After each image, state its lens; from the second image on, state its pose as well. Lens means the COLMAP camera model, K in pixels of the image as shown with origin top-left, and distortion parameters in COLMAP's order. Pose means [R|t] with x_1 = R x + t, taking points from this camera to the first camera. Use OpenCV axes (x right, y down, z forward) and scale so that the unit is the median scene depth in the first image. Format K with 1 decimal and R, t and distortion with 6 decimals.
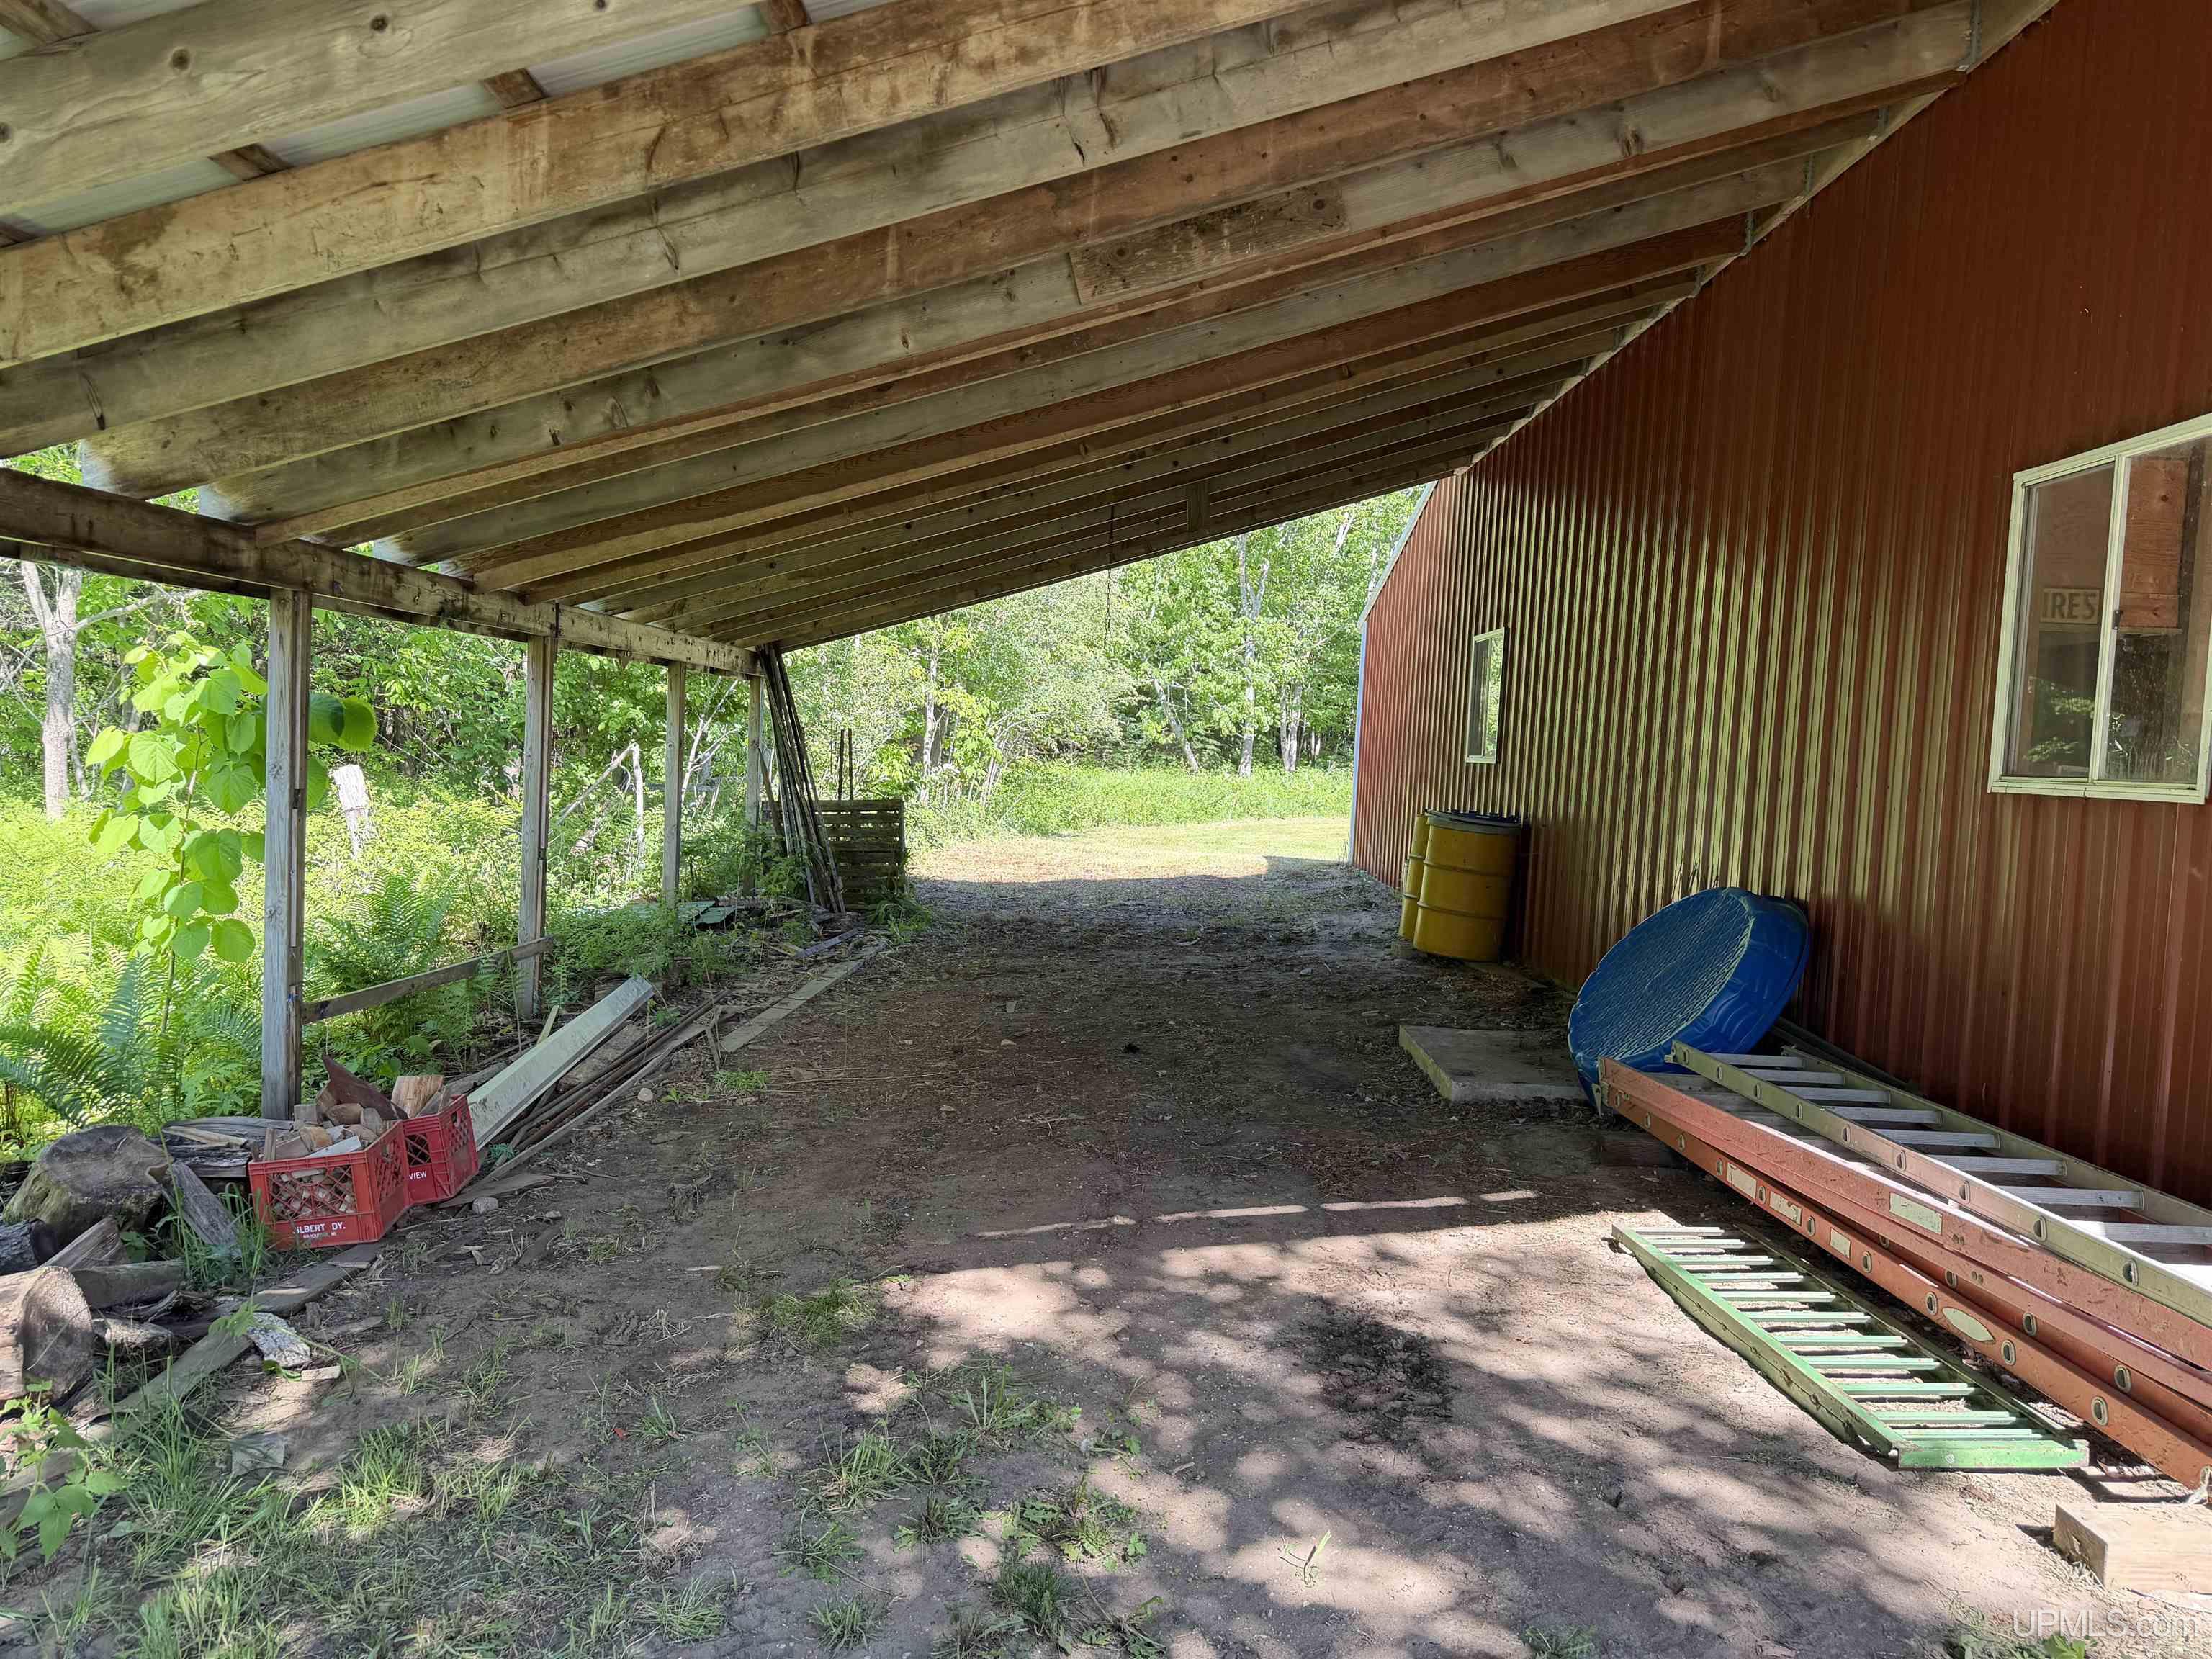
lens RADIAL K [[1535.0, 0, 1106.0], [0, 1535.0, 829.5], [0, 0, 1]] dist [0.071559, -0.085017]
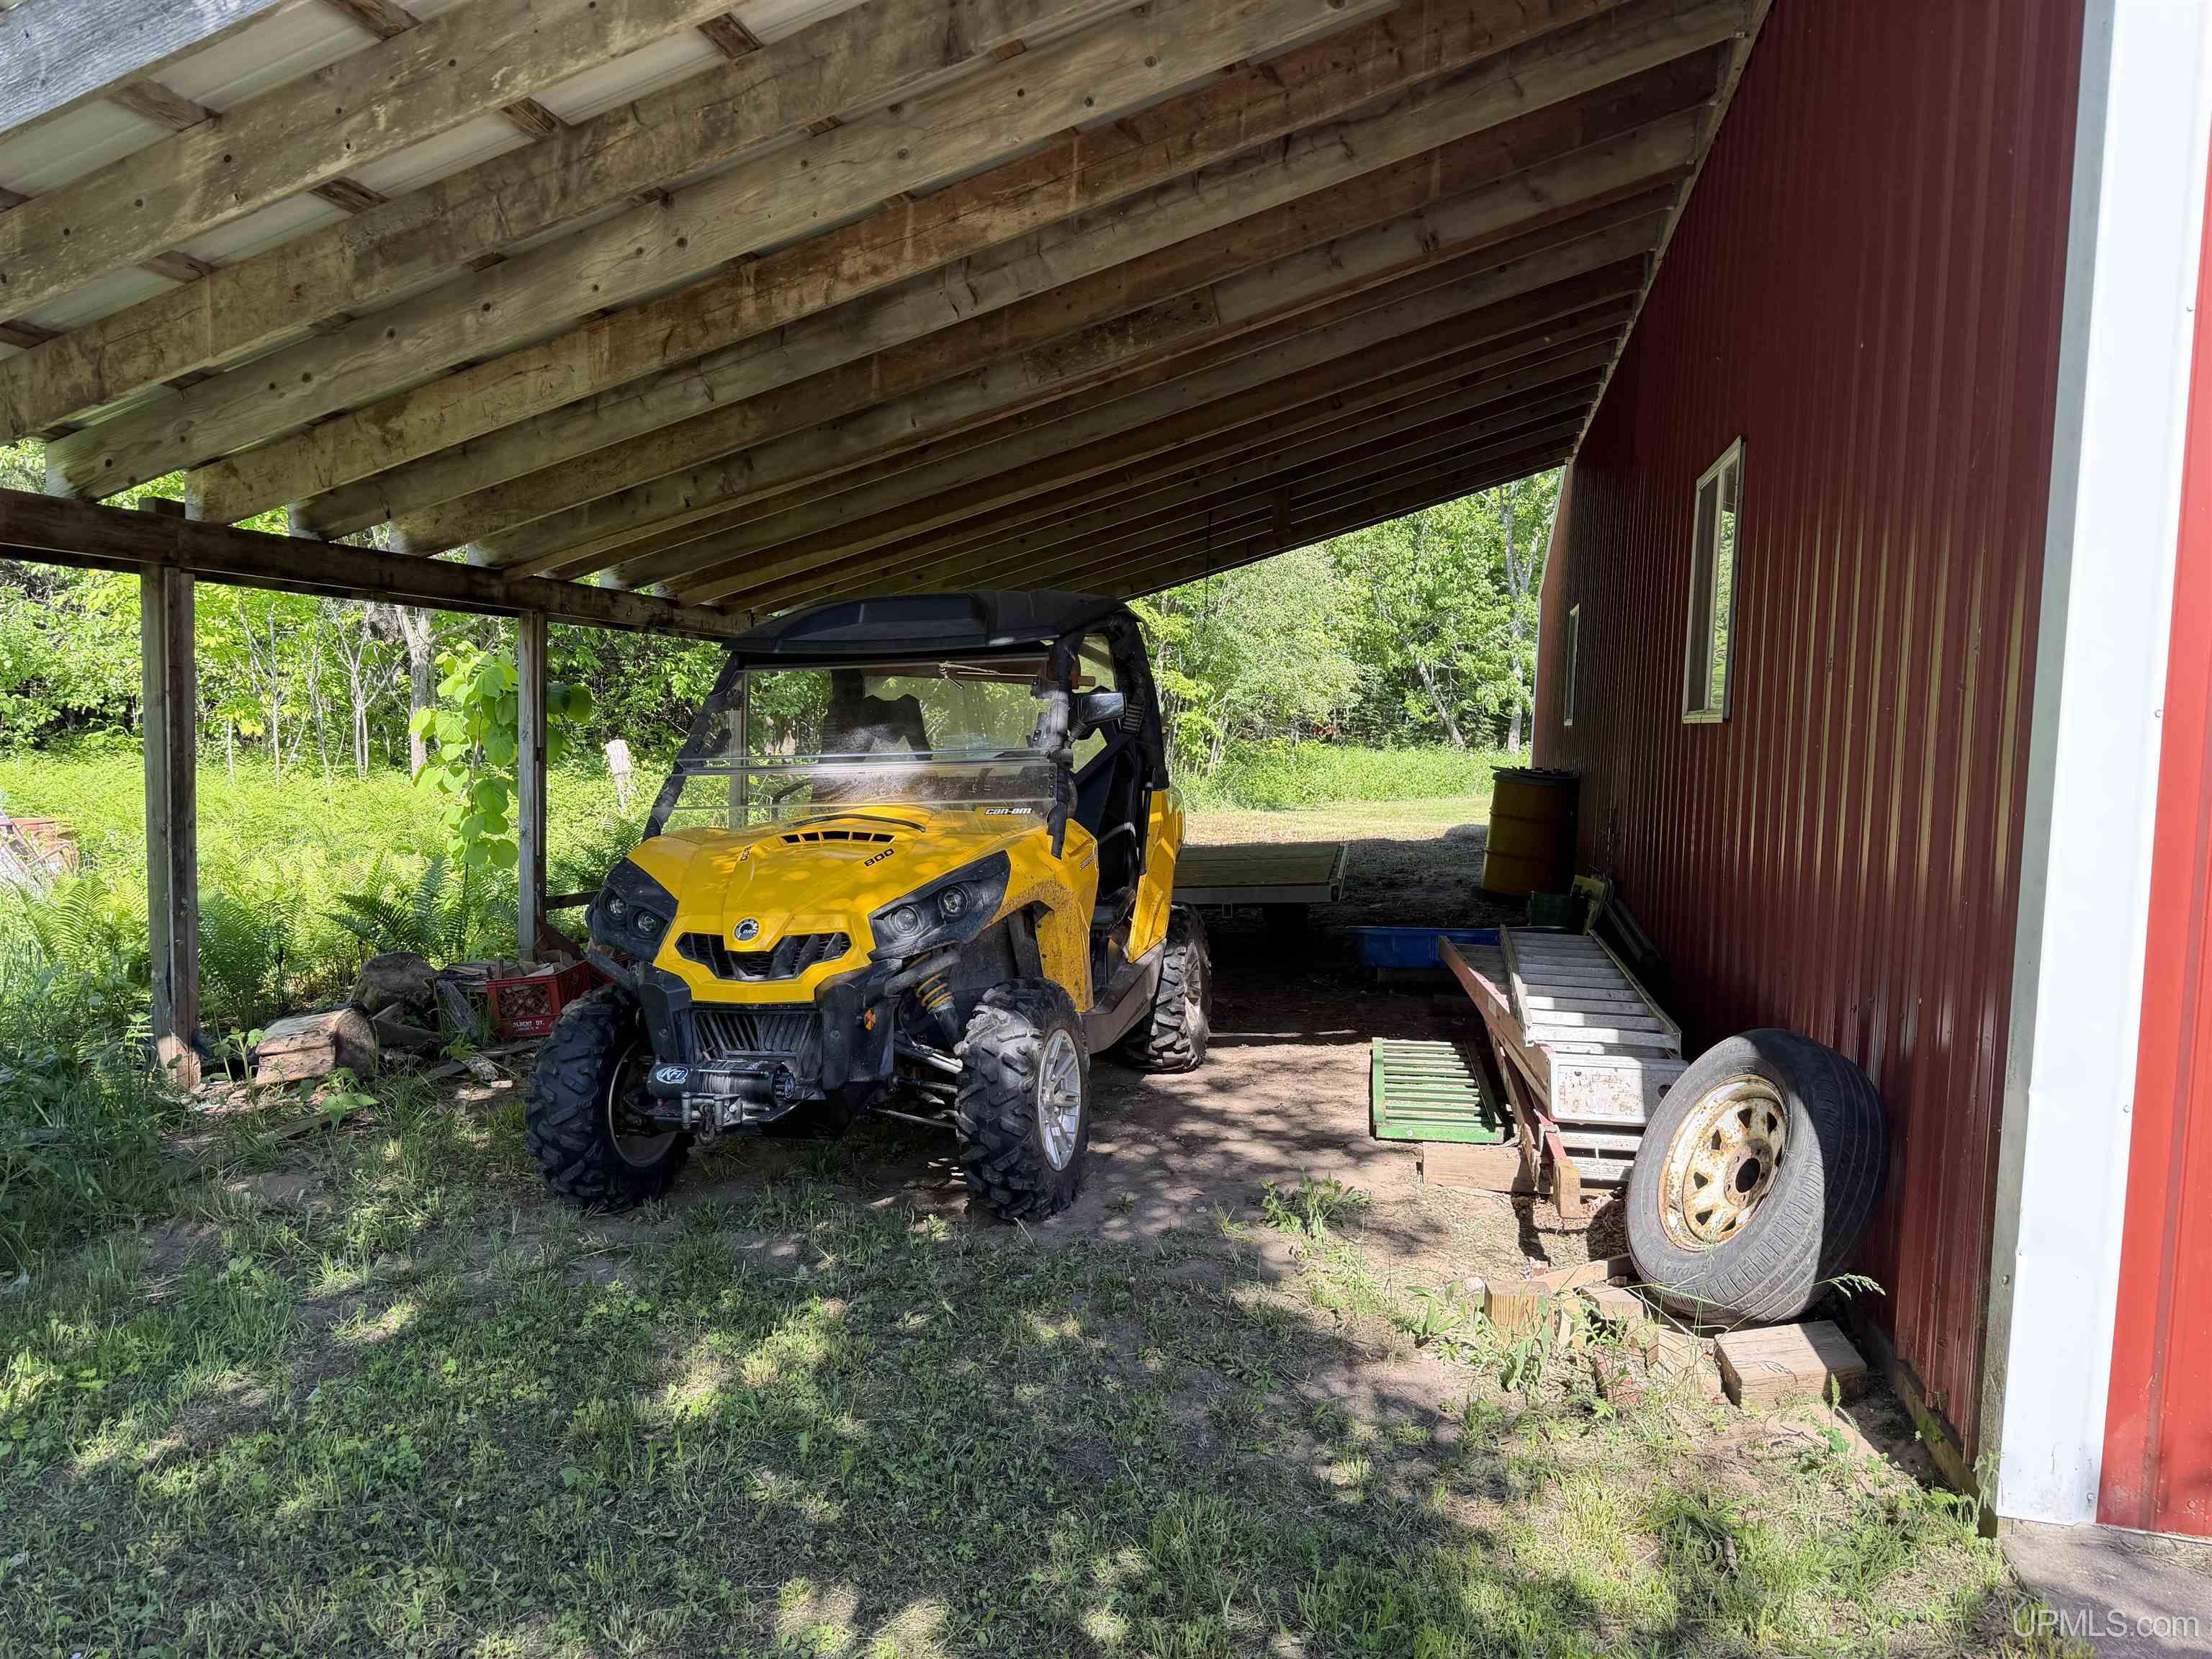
lens RADIAL K [[1549.5, 0, 1129.1], [0, 1549.5, 837.0], [0, 0, 1]] dist [0.183367, -0.368430]
pose [[0.978355, -0.001792, -0.206928, 0.357014], [0.004103, 0.999934, 0.010739, 0.047979], [0.206895, -0.011356, 0.978297, -0.365248]]
